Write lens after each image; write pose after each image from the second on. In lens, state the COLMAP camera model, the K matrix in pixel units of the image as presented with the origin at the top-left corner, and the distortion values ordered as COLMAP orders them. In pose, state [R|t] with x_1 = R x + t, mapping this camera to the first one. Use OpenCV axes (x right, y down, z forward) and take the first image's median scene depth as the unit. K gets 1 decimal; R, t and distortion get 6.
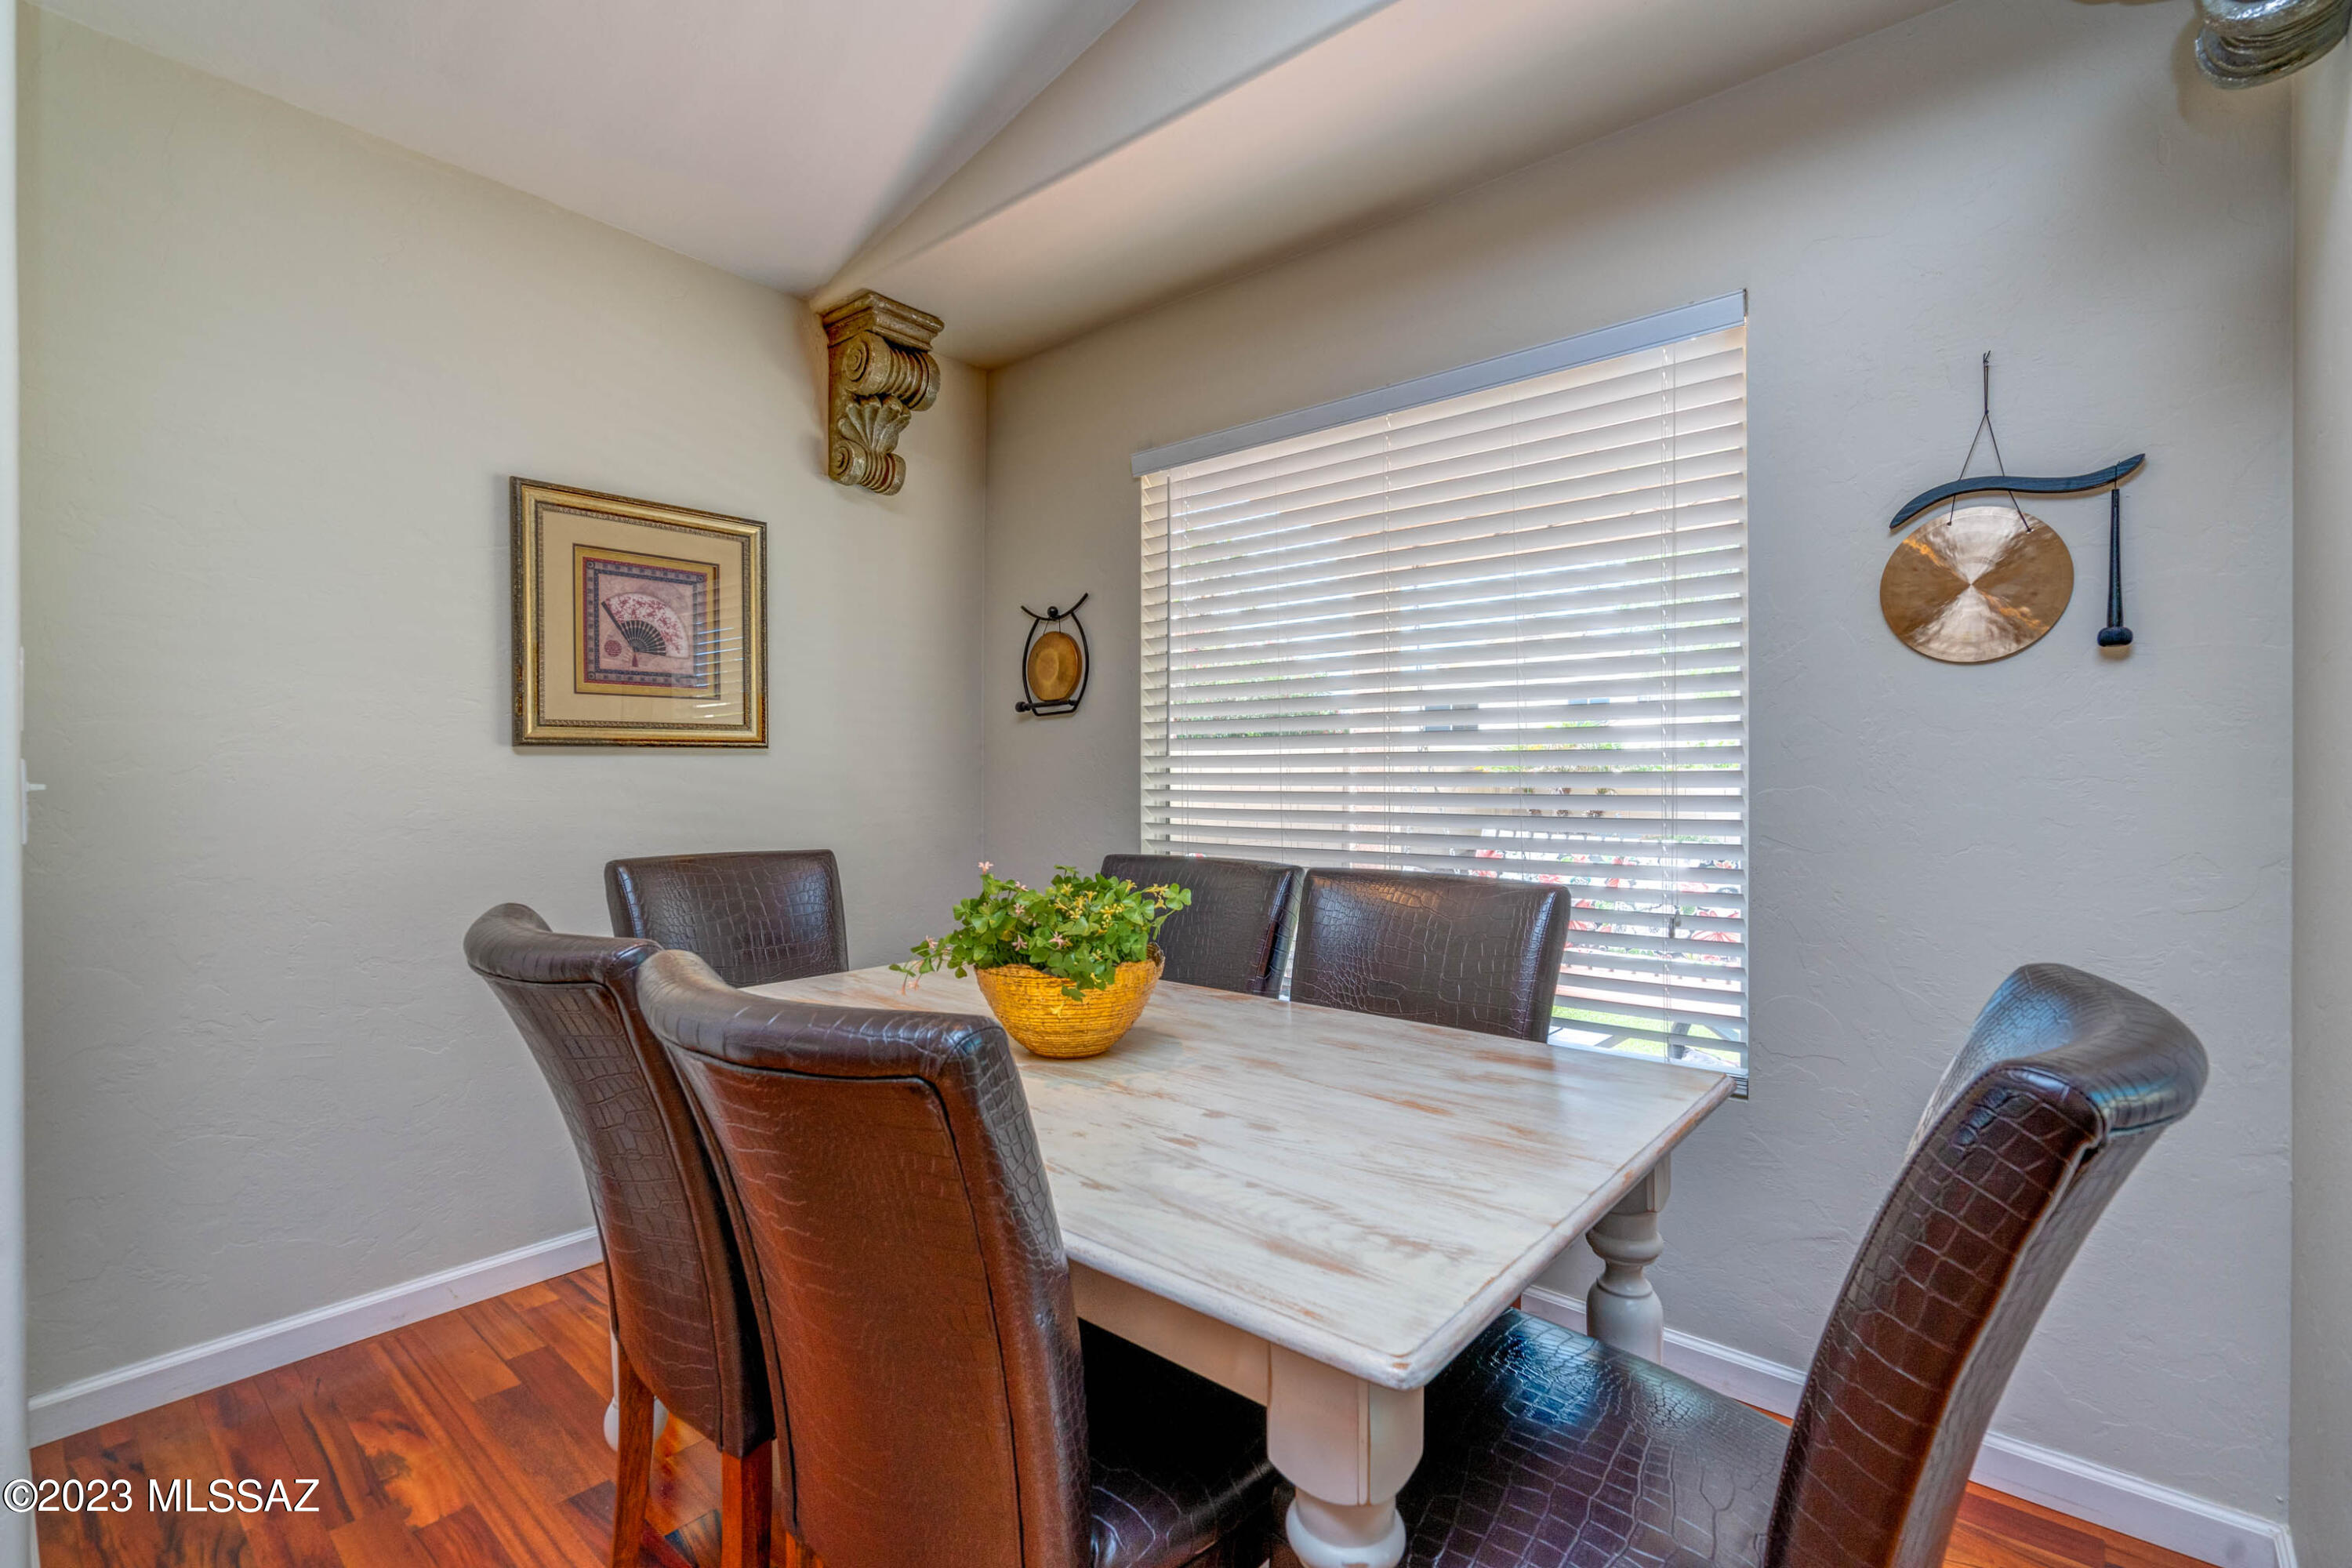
lens RADIAL K [[1069.3, 0, 1188.2], [0, 1069.3, 780.0], [0, 0, 1]] dist [-0.001527, 0.000276]
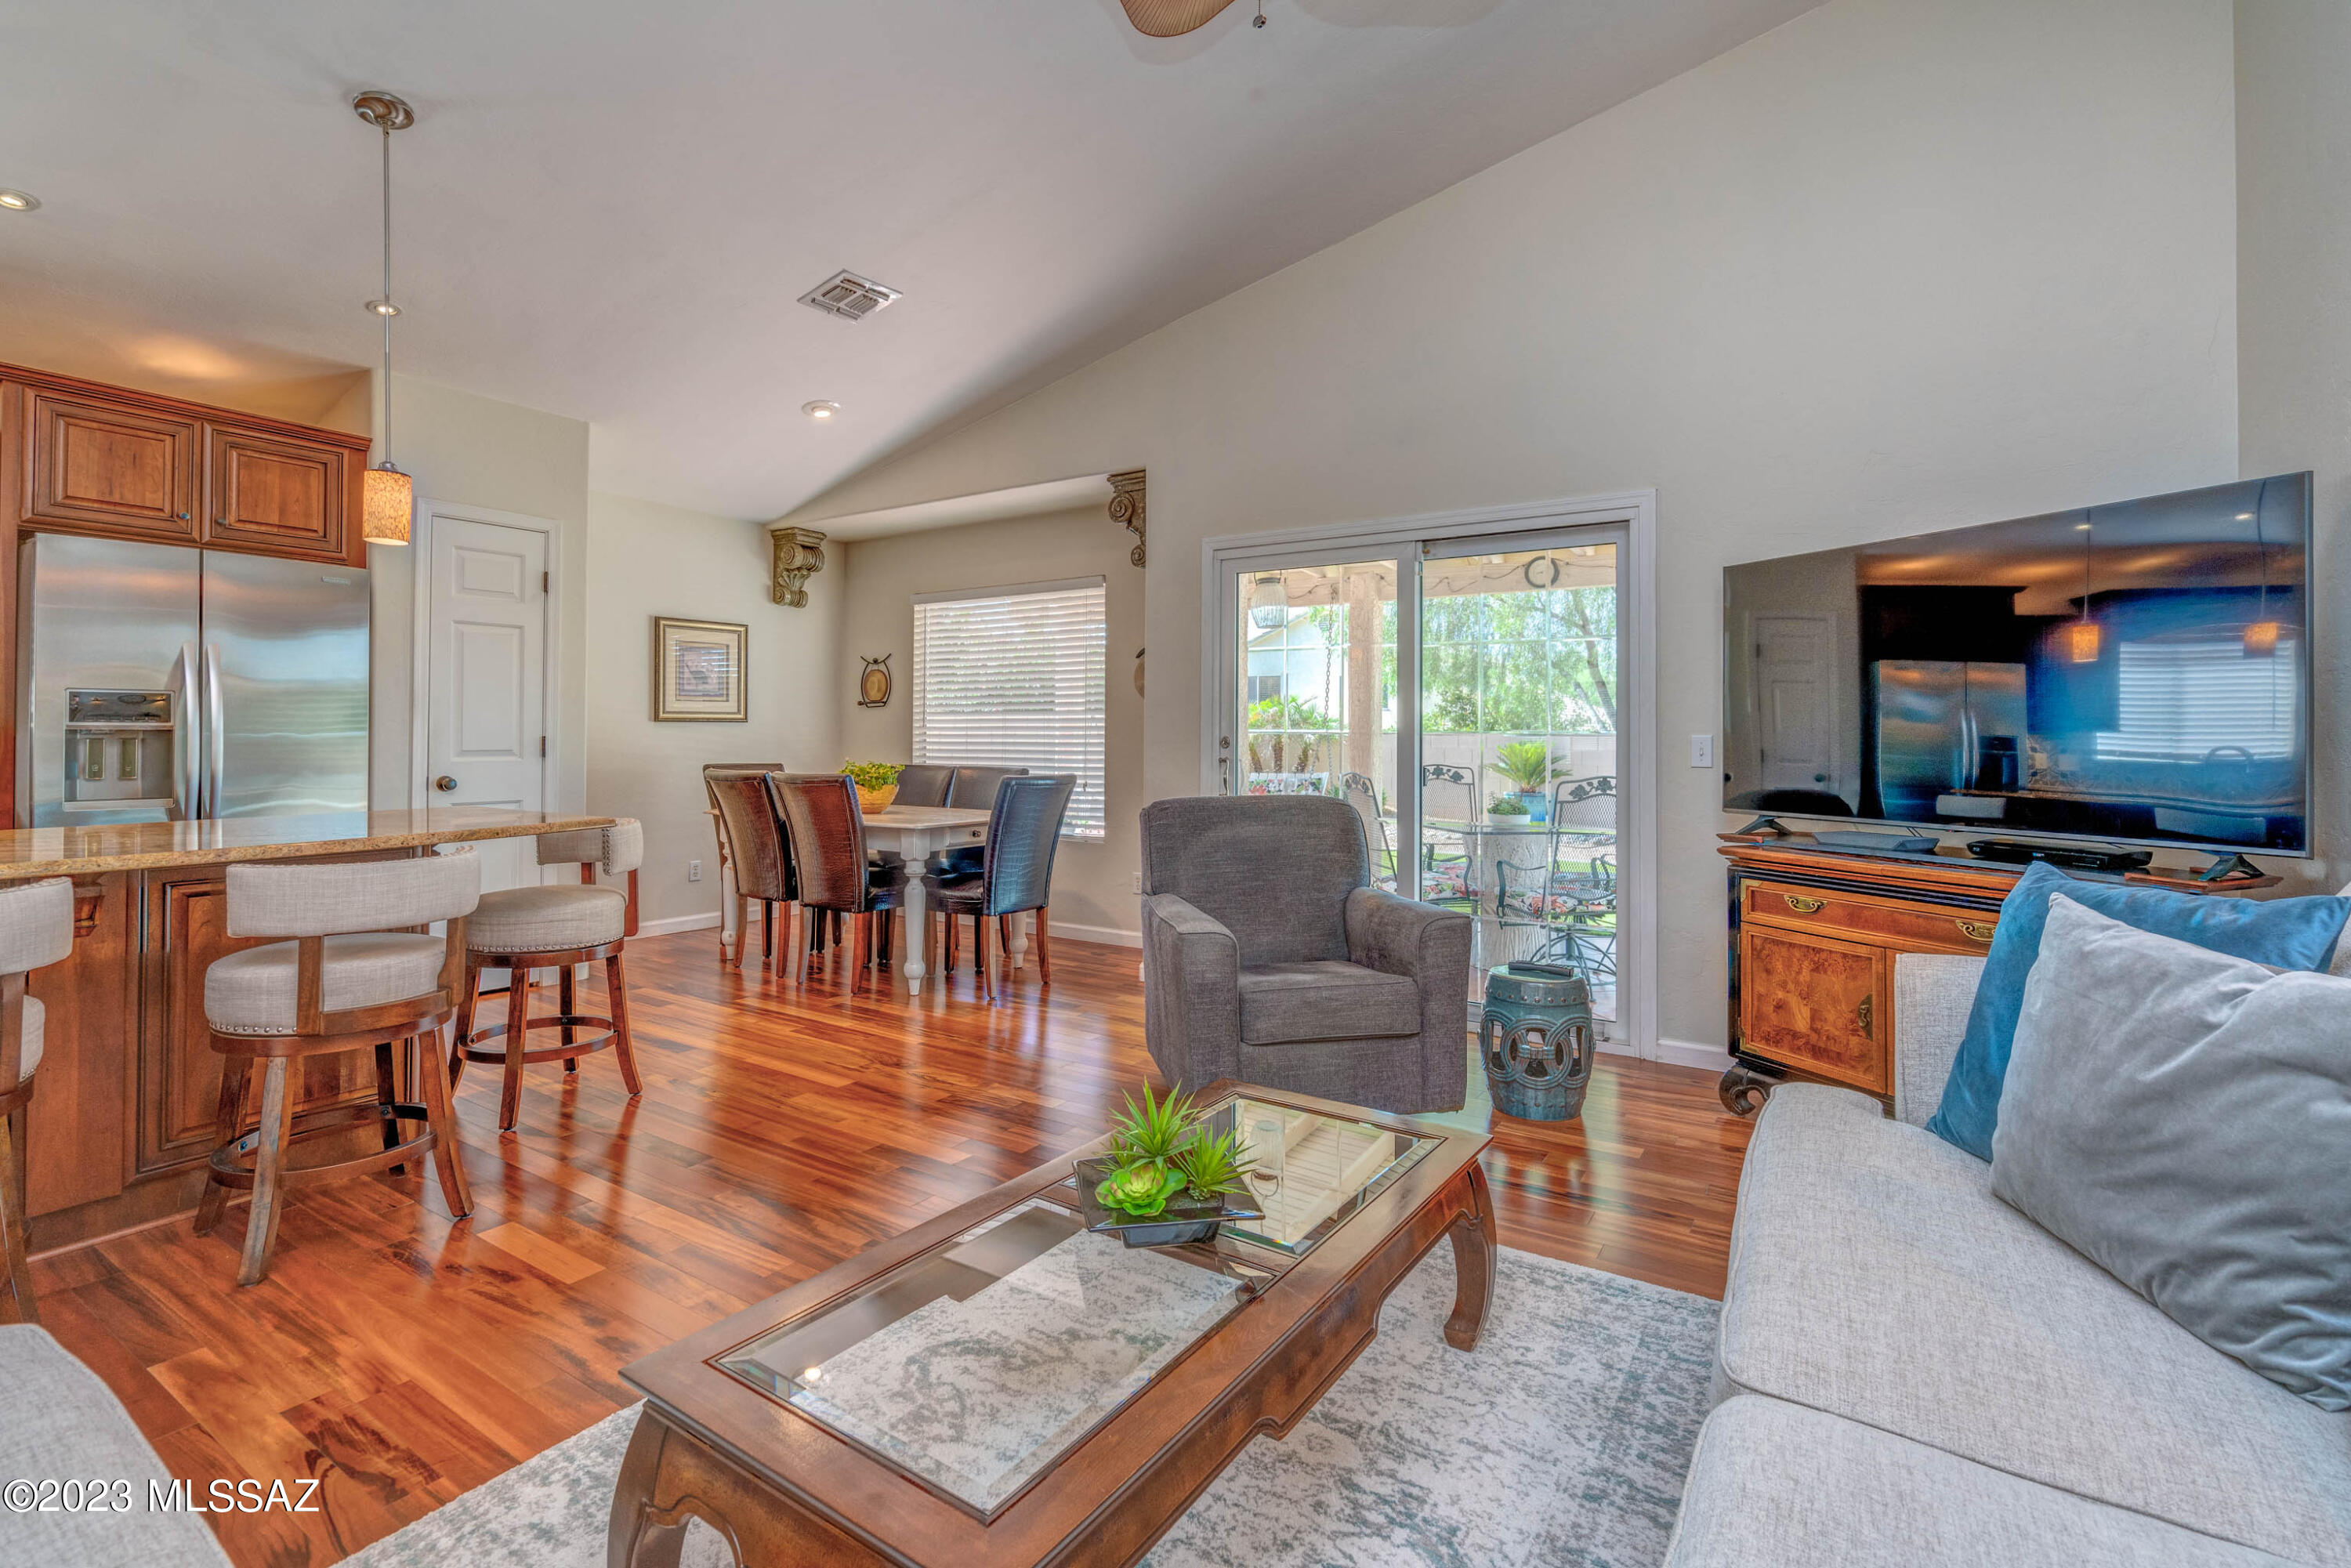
lens RADIAL K [[1068.8, 0, 1165.3], [0, 1068.8, 727.0], [0, 0, 1]] dist [-0.001527, 0.000276]
pose [[0.991835, 0.005927, 0.127390, 0.200236], [-0.004031, 0.999877, -0.015135, 0.011674], [-0.127464, 0.014497, 0.991737, -1.352028]]
